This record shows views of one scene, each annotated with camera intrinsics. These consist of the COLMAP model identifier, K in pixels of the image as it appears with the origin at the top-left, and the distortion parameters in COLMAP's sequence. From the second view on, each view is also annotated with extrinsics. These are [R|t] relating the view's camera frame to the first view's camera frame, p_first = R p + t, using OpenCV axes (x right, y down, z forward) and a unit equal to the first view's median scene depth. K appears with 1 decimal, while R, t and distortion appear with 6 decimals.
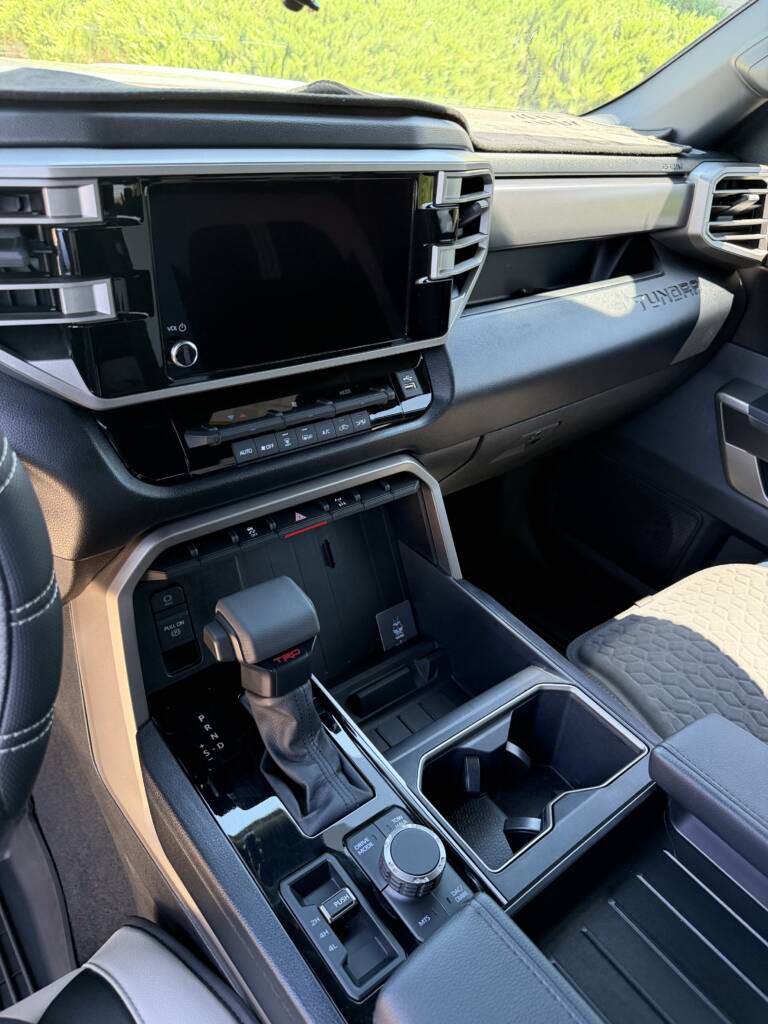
lens RADIAL K [[732.1, 0, 385.5], [0, 732.1, 506.5], [0, 0, 1]] dist [0.010475, -0.001898]
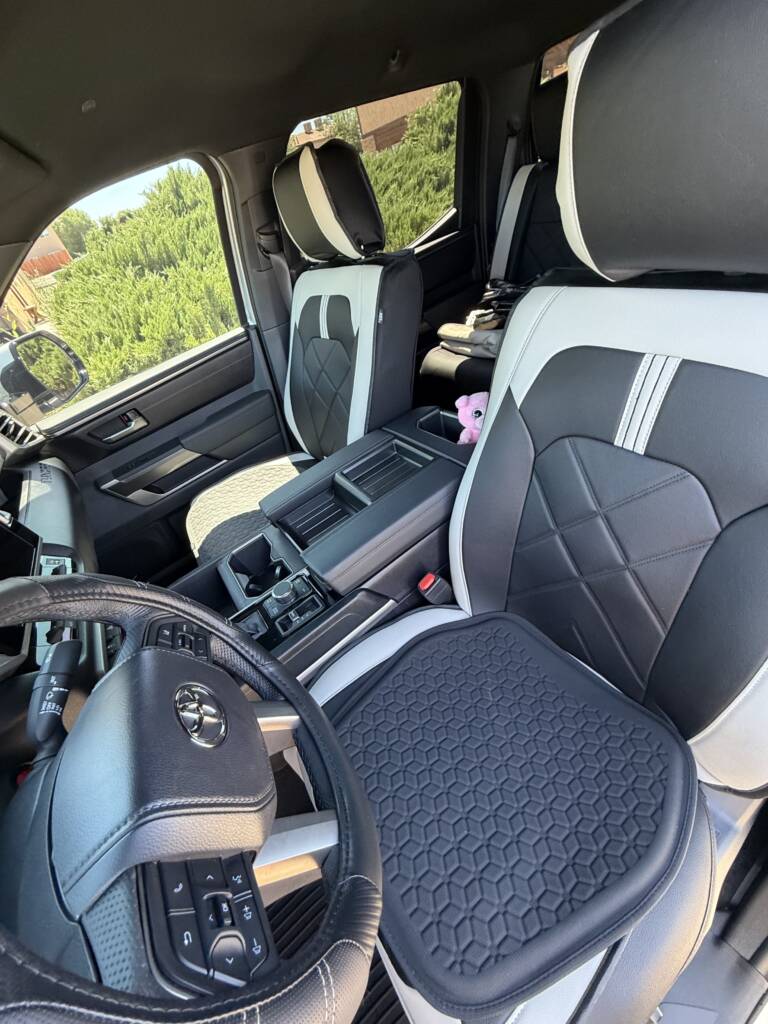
lens RADIAL K [[407.8, 0, 379.8], [0, 407.8, 507.3], [0, 0, 1]] dist [-0.000494, -0.000621]
pose [[0.027026, -0.731531, 0.681272, -0.348895], [0.774139, 0.446494, 0.448722, -0.036913], [-0.632438, 0.515272, 0.578374, -0.136235]]
